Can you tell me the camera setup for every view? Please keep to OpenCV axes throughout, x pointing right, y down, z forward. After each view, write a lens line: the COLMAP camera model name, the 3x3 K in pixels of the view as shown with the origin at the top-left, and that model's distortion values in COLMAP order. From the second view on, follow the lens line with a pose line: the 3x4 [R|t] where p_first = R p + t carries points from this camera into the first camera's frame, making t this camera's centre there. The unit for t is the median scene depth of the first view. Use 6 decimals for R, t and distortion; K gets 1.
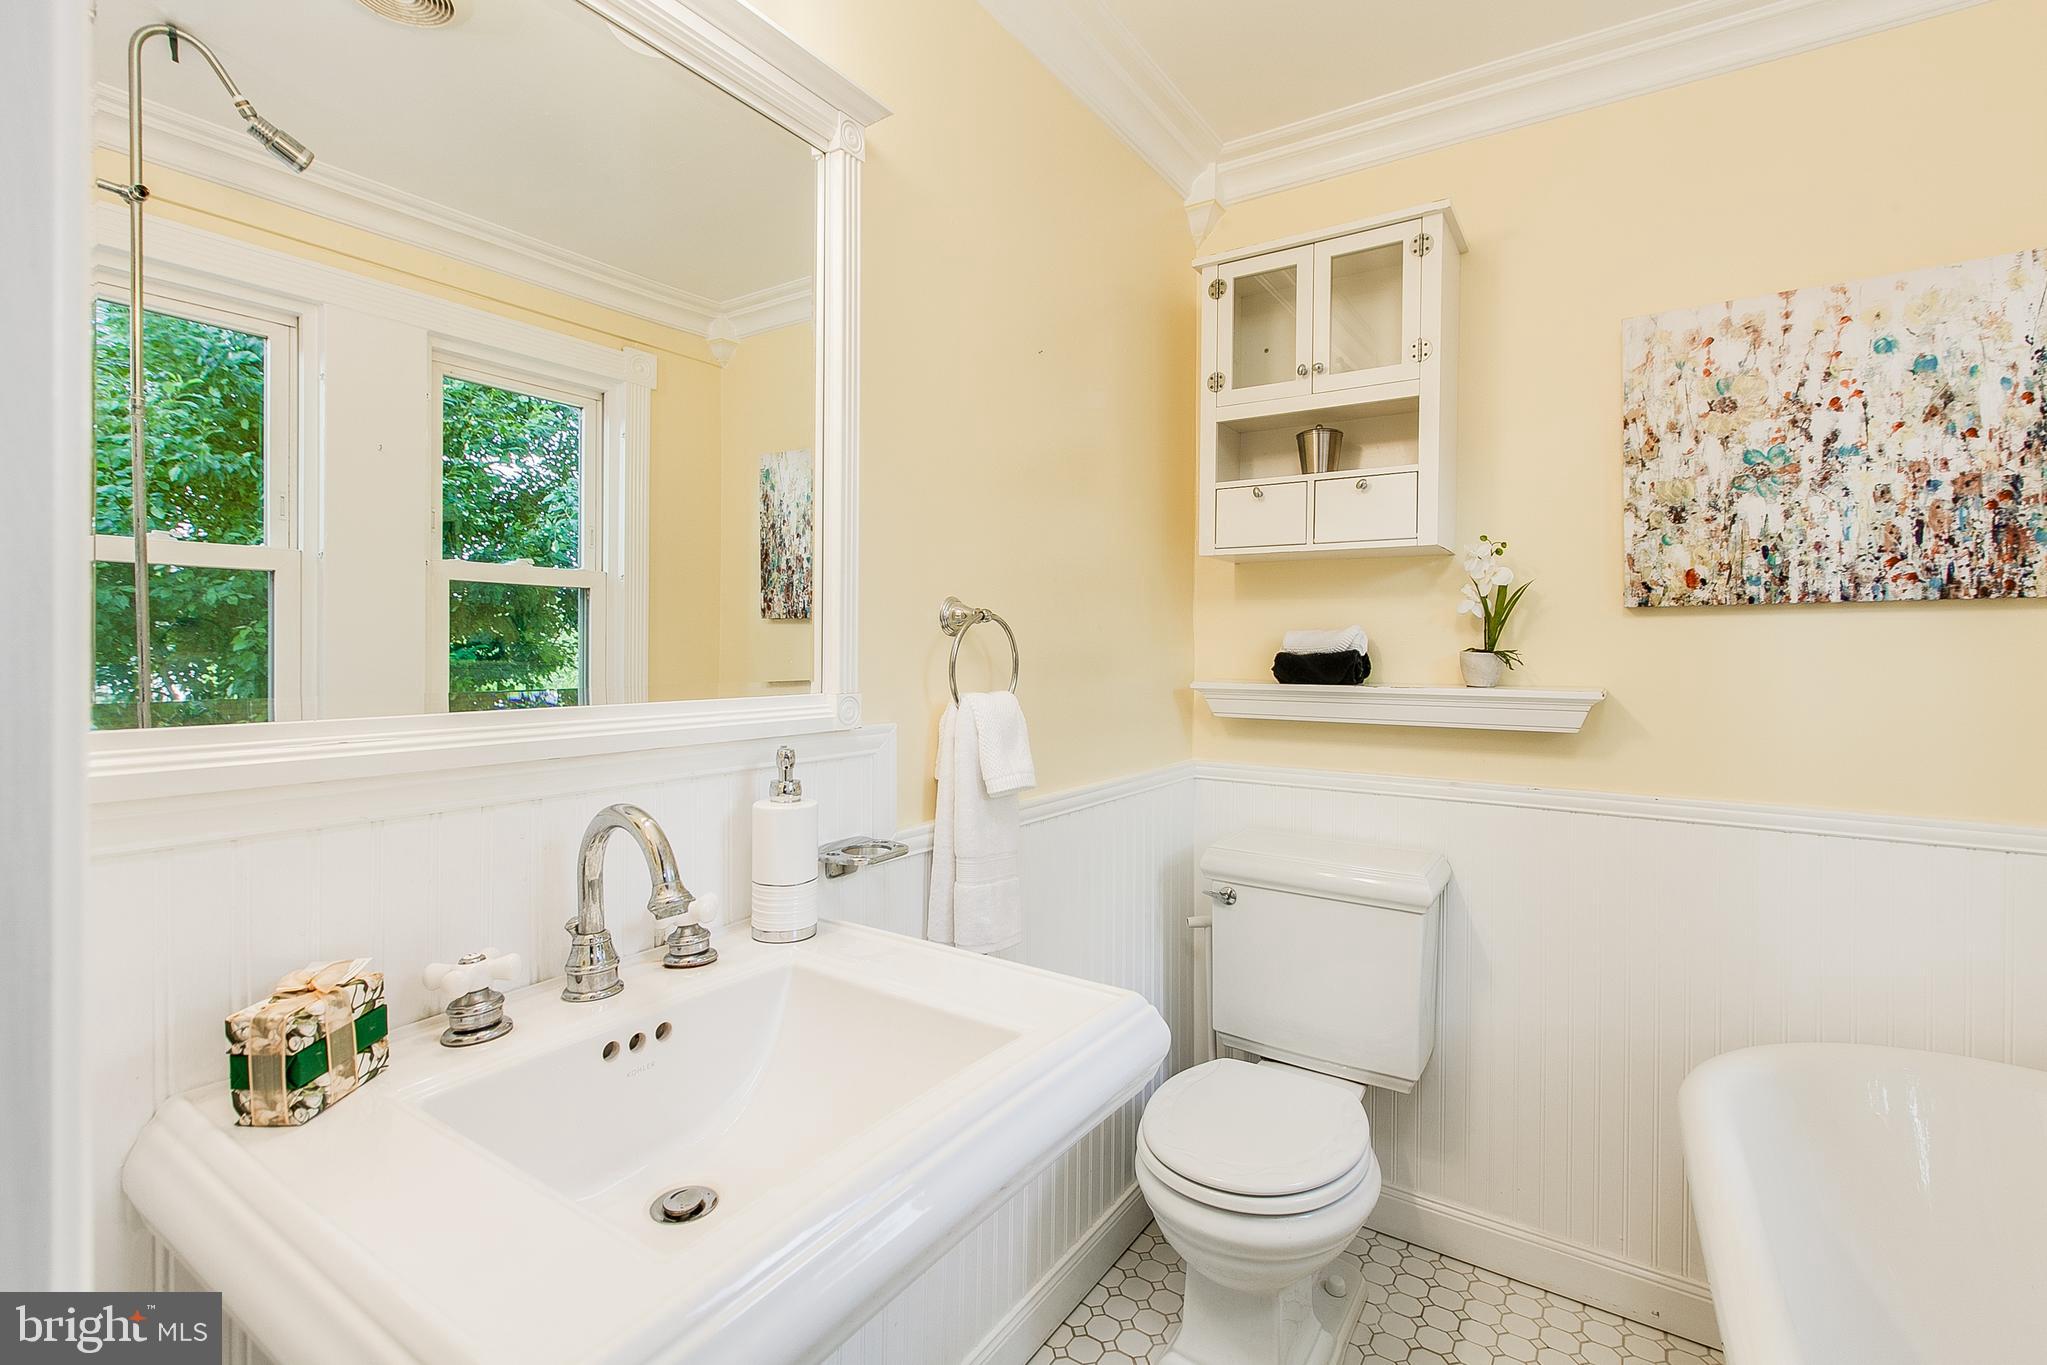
lens RADIAL K [[924.8, 0, 1026.2], [0, 924.8, 653.2], [0, 0, 1]] dist [0.000555, -0.000732]
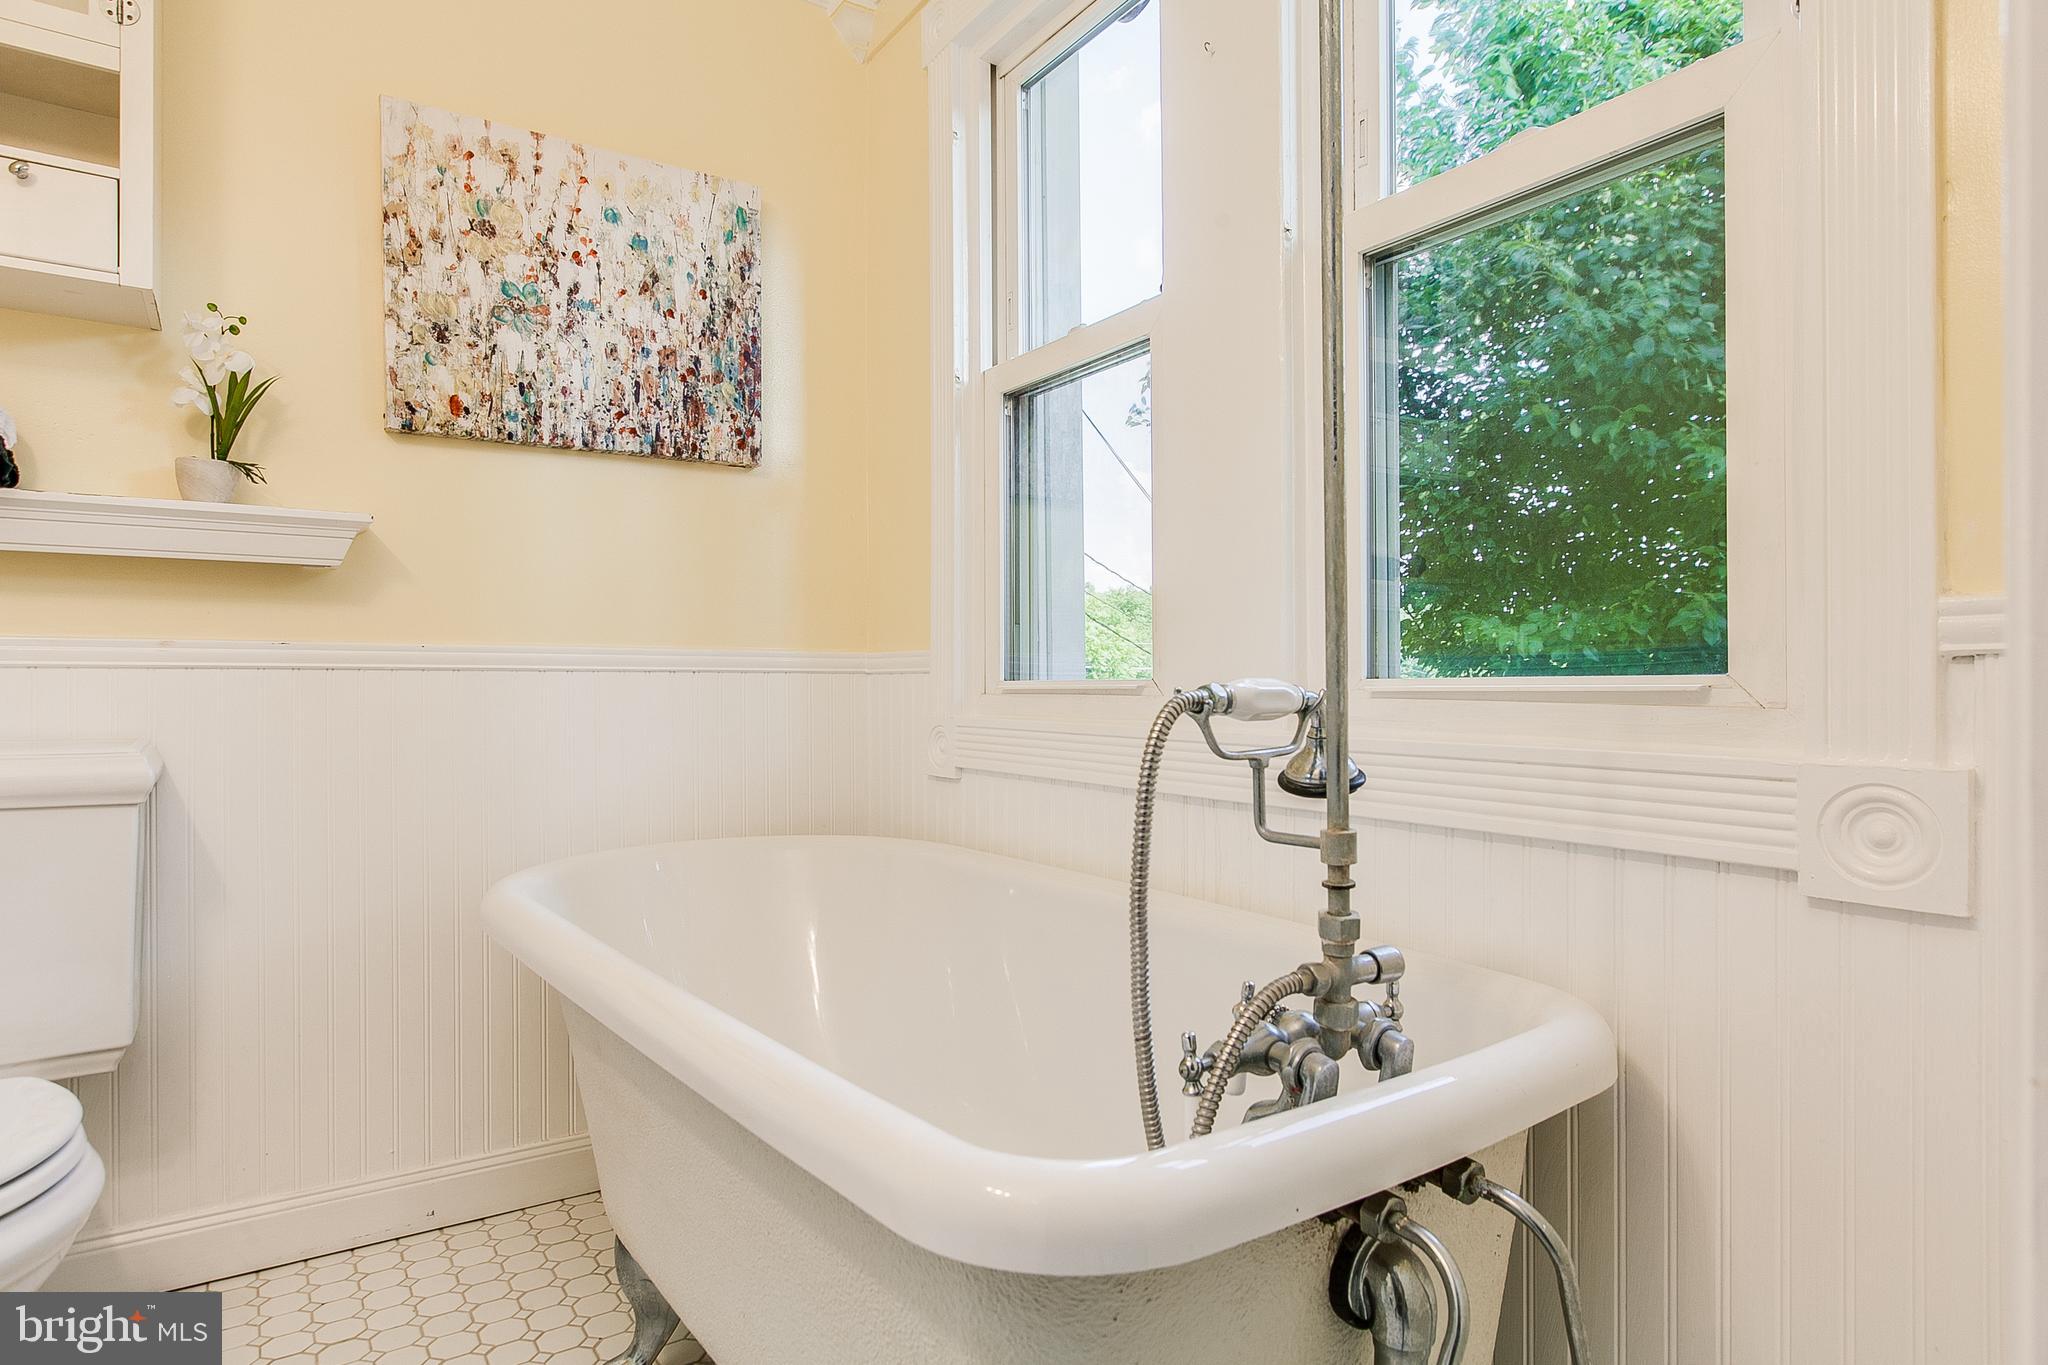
lens RADIAL K [[1135.1, 0, 1022.0], [0, 1135.1, 690.6], [0, 0, 1]] dist [0.001954, -0.003718]
pose [[0.378397, -0.009649, 0.925593, -0.128037], [0.011642, 0.999916, 0.005664, 0.210612], [-0.925570, 0.008633, 0.378477, 0.042266]]
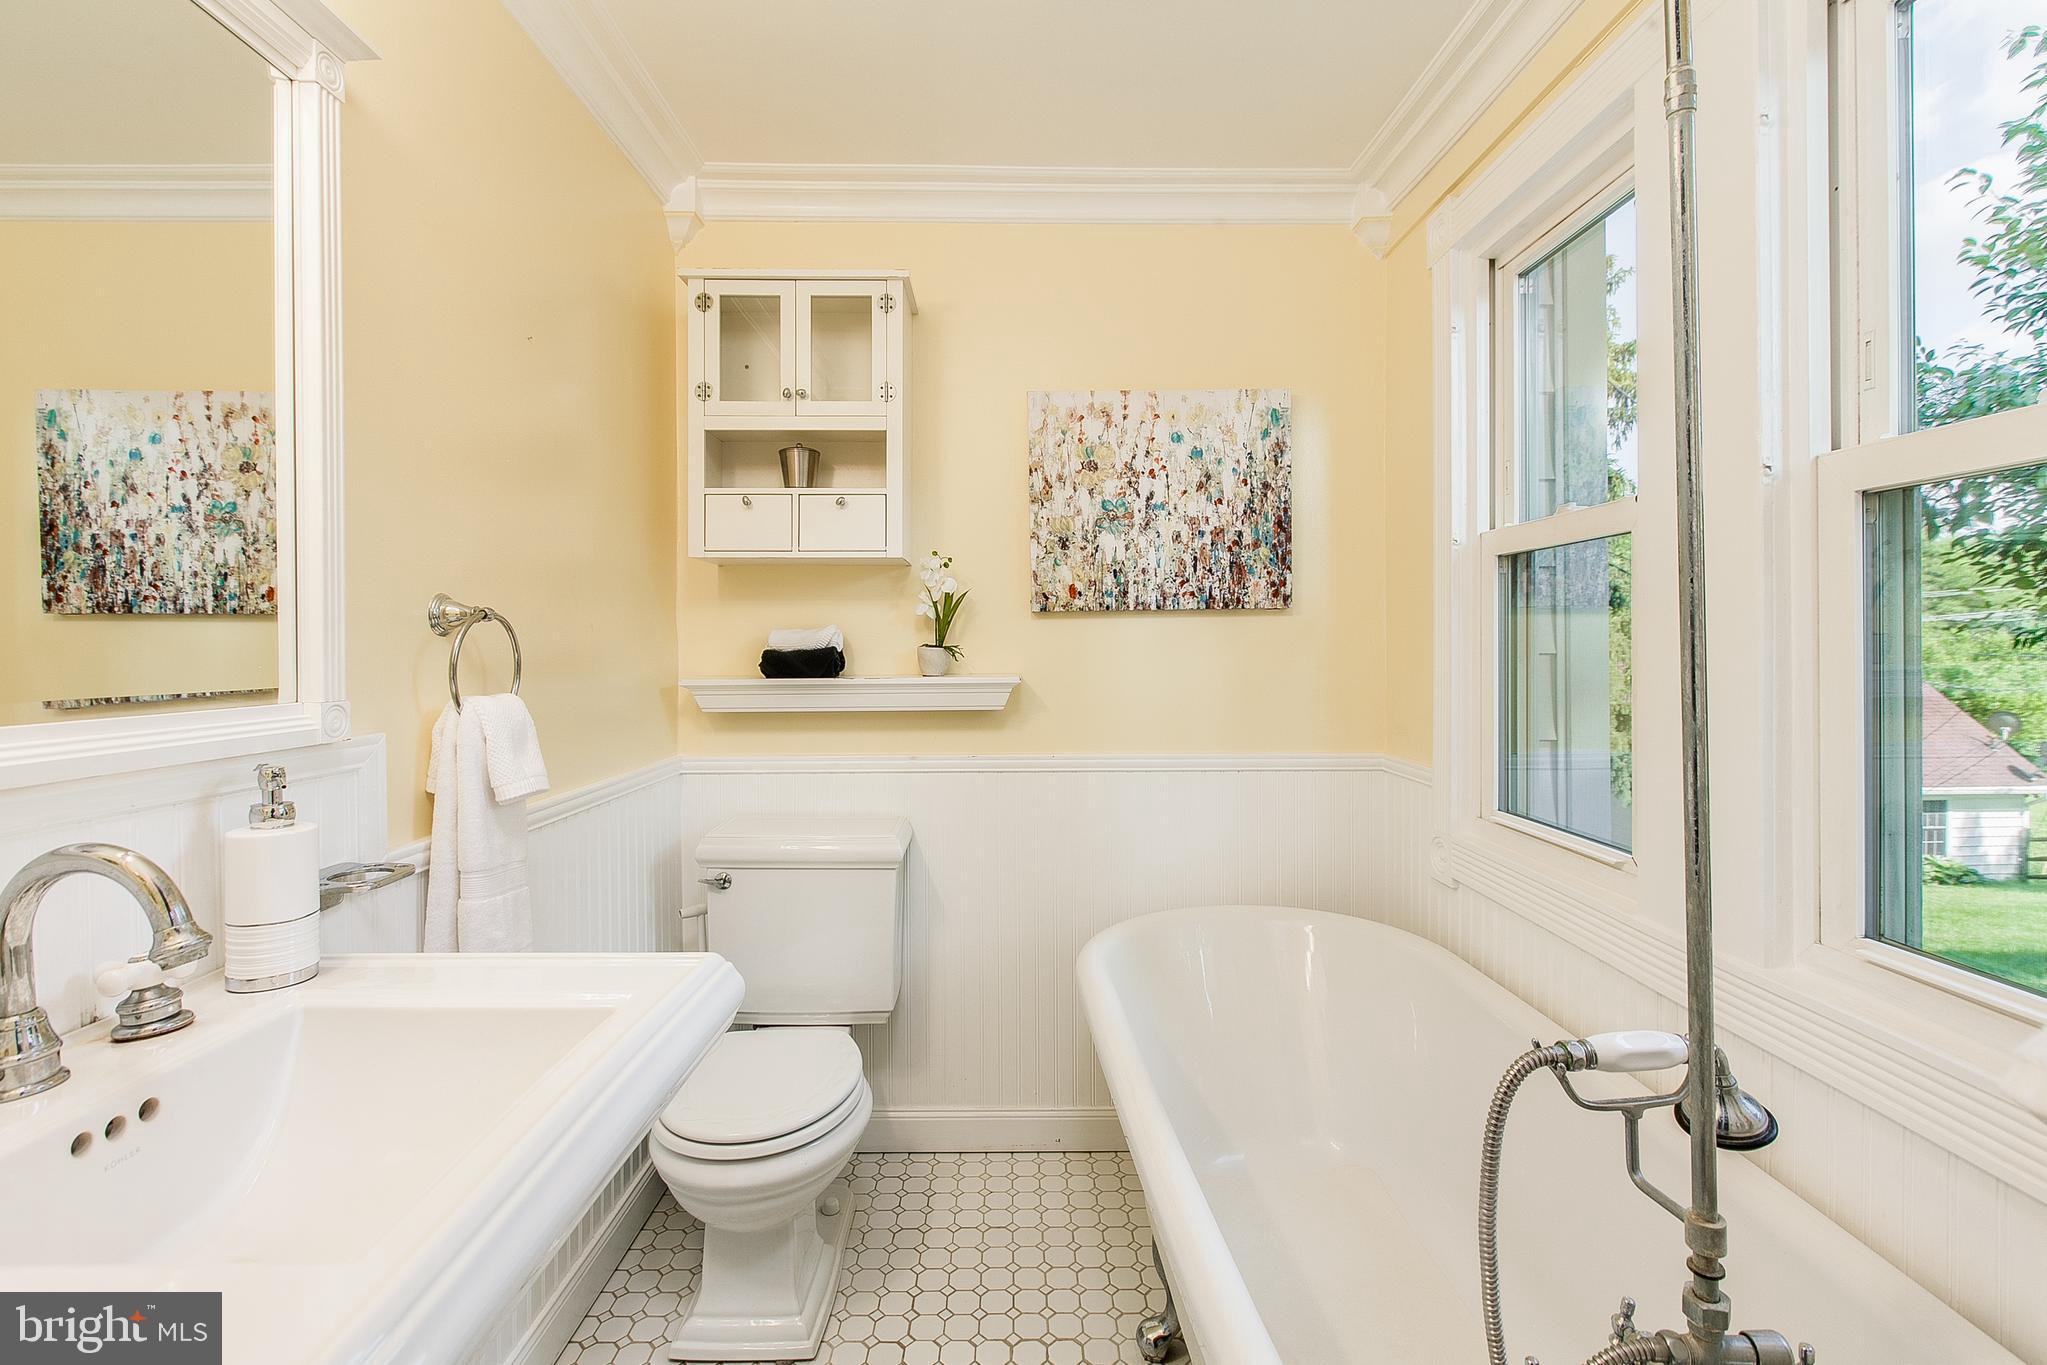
lens RADIAL K [[924.8, 0, 1023.3], [0, 924.8, 654.5], [0, 0, 1]] dist [0.000555, -0.000732]
pose [[0.823461, -0.015460, 0.567162, -0.112073], [0.013419, 0.999880, 0.007772, 0.000466], [-0.567214, 0.001210, 0.823569, -0.075690]]
